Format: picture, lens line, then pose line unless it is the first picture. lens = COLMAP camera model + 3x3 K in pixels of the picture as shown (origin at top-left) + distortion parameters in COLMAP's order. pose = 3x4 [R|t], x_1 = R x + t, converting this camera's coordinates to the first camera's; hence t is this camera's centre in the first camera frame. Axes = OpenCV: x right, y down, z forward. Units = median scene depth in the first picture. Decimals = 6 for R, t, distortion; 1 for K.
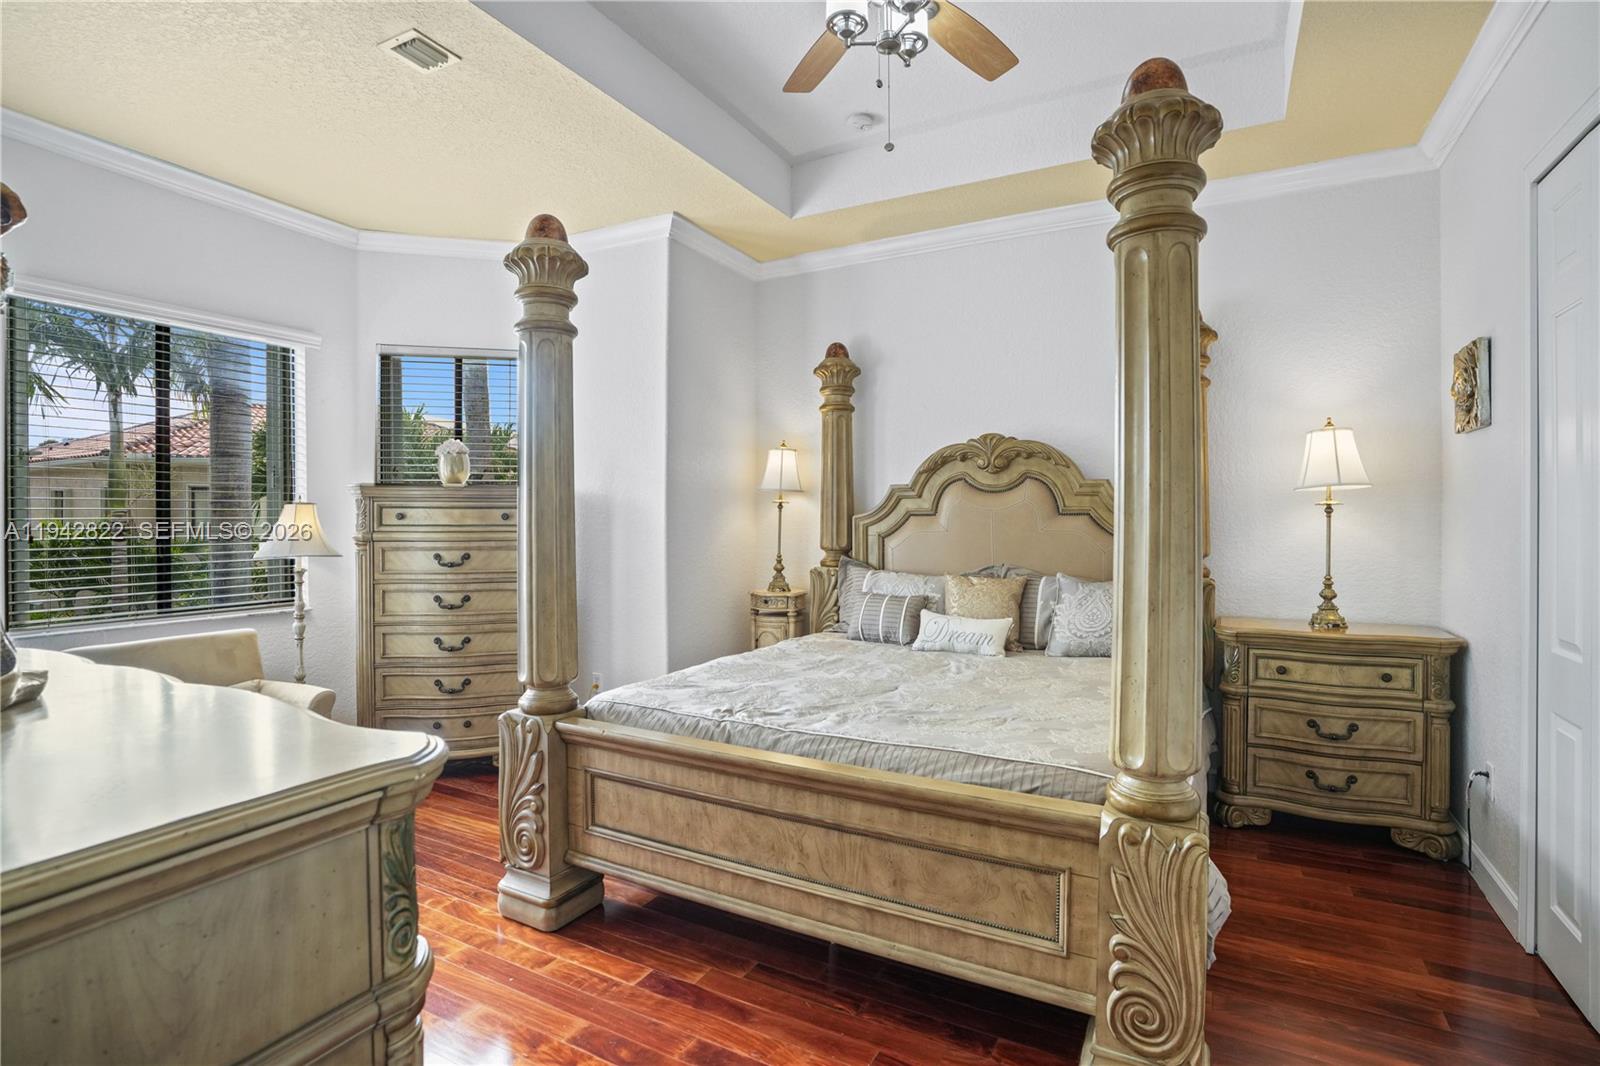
lens RADIAL K [[788.5, 0, 800.2], [0, 788.5, 535.5], [0, 0, 1]] dist [-0.079092, 0.040591]
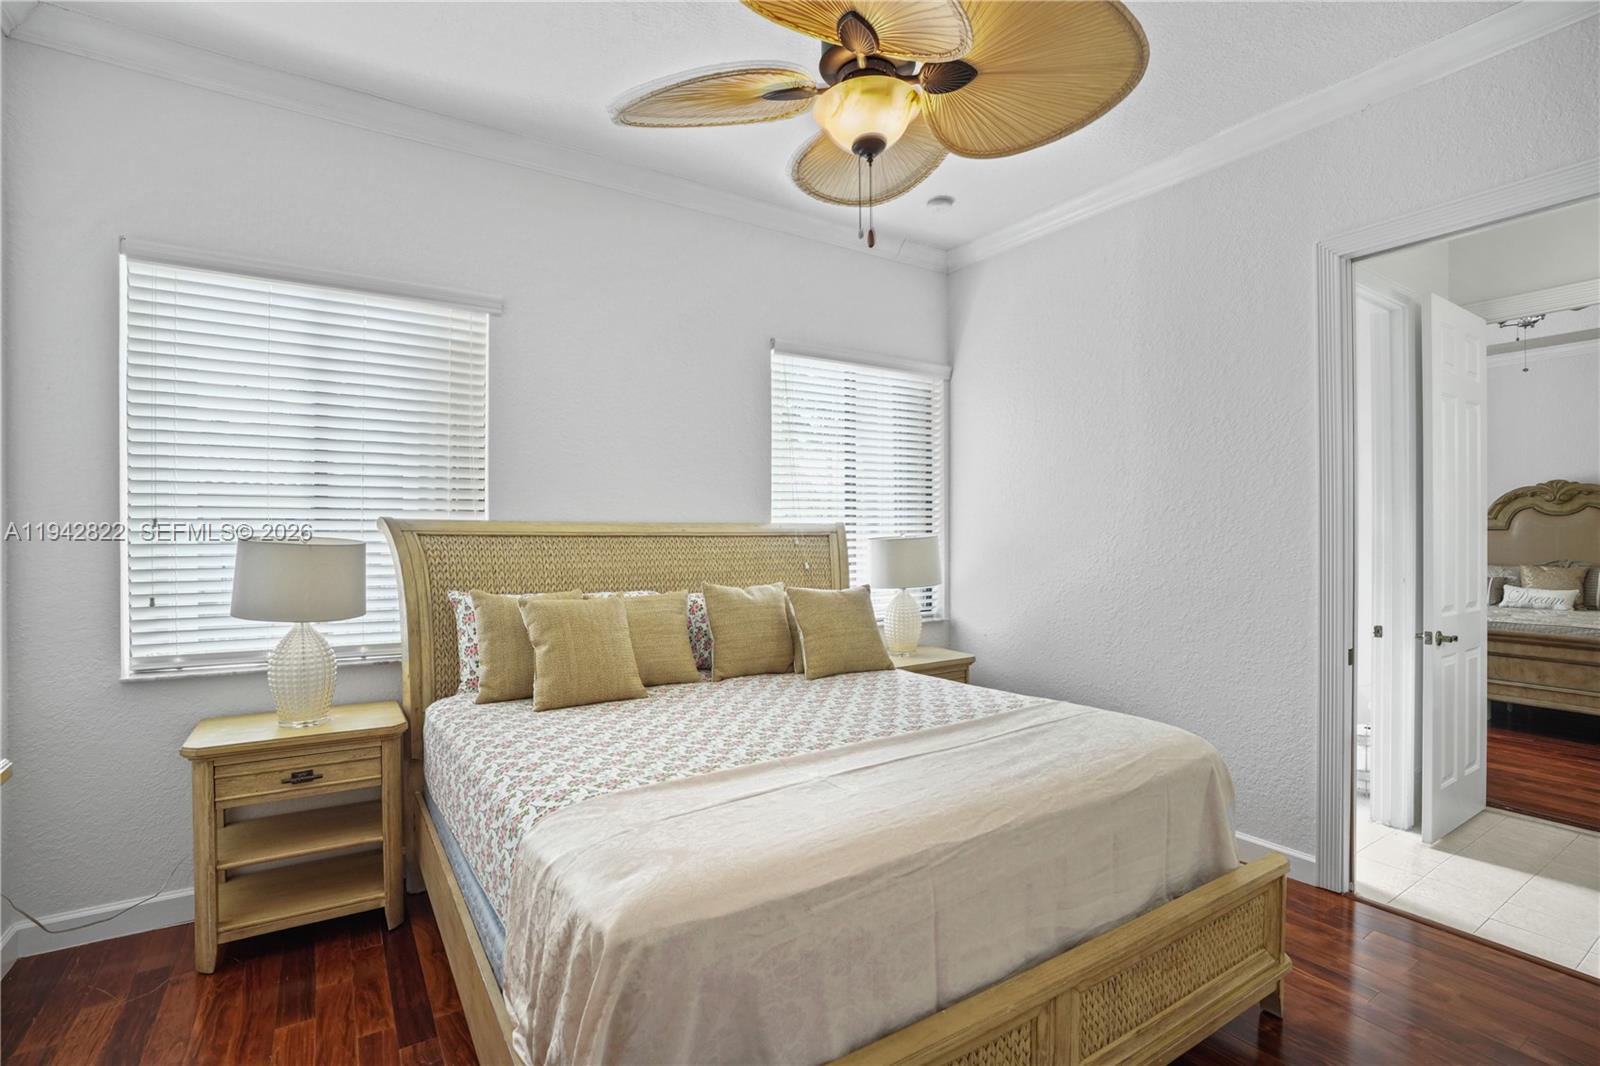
lens RADIAL K [[742.4, 0, 804.4], [0, 742.4, 538.2], [0, 0, 1]] dist [-0.068103, 0.024366]
pose [[0.875557, 0.005492, -0.483083, -0.604828], [-0.011595, 0.999886, -0.009647, 0.034873], [0.482975, 0.014048, 0.875522, -1.527583]]
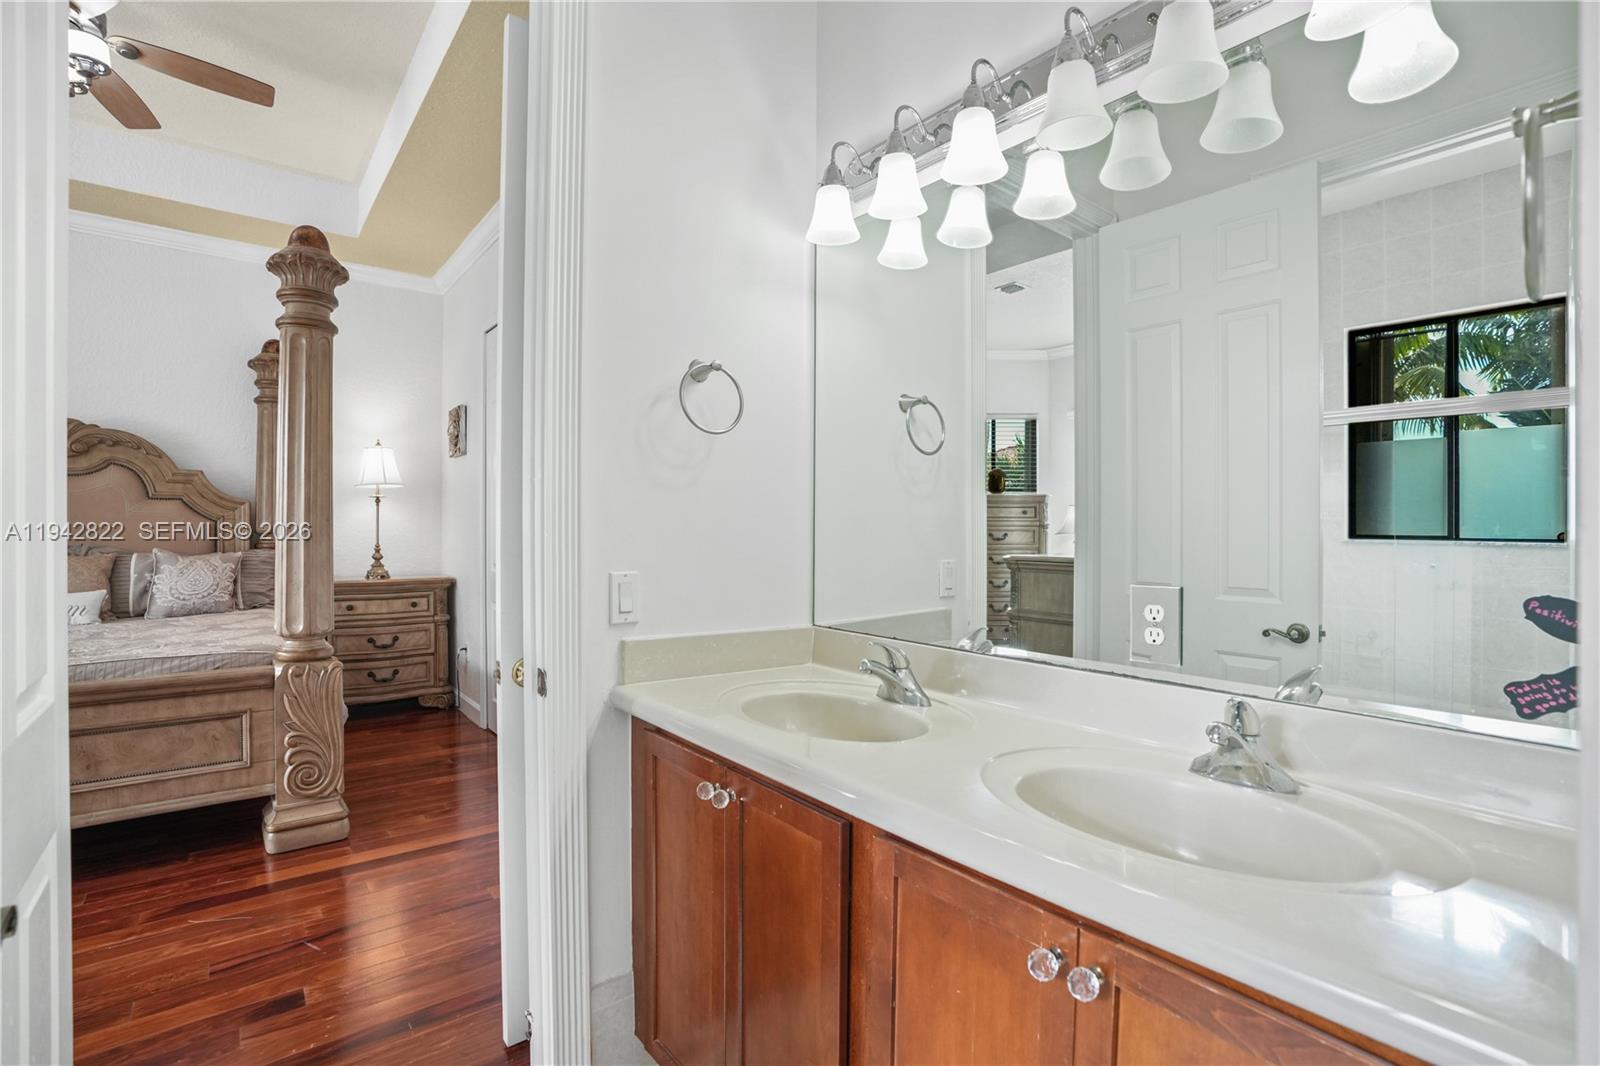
lens RADIAL K [[762.0, 0, 803.4], [0, 762.0, 527.3], [0, 0, 1]] dist [-0.067388, 0.028086]
pose [[0.401887, 0.009216, 0.915643, -0.364346], [0.012334, 0.999804, -0.015477, 0.059661], [-0.915606, 0.017513, 0.401695, -0.407303]]
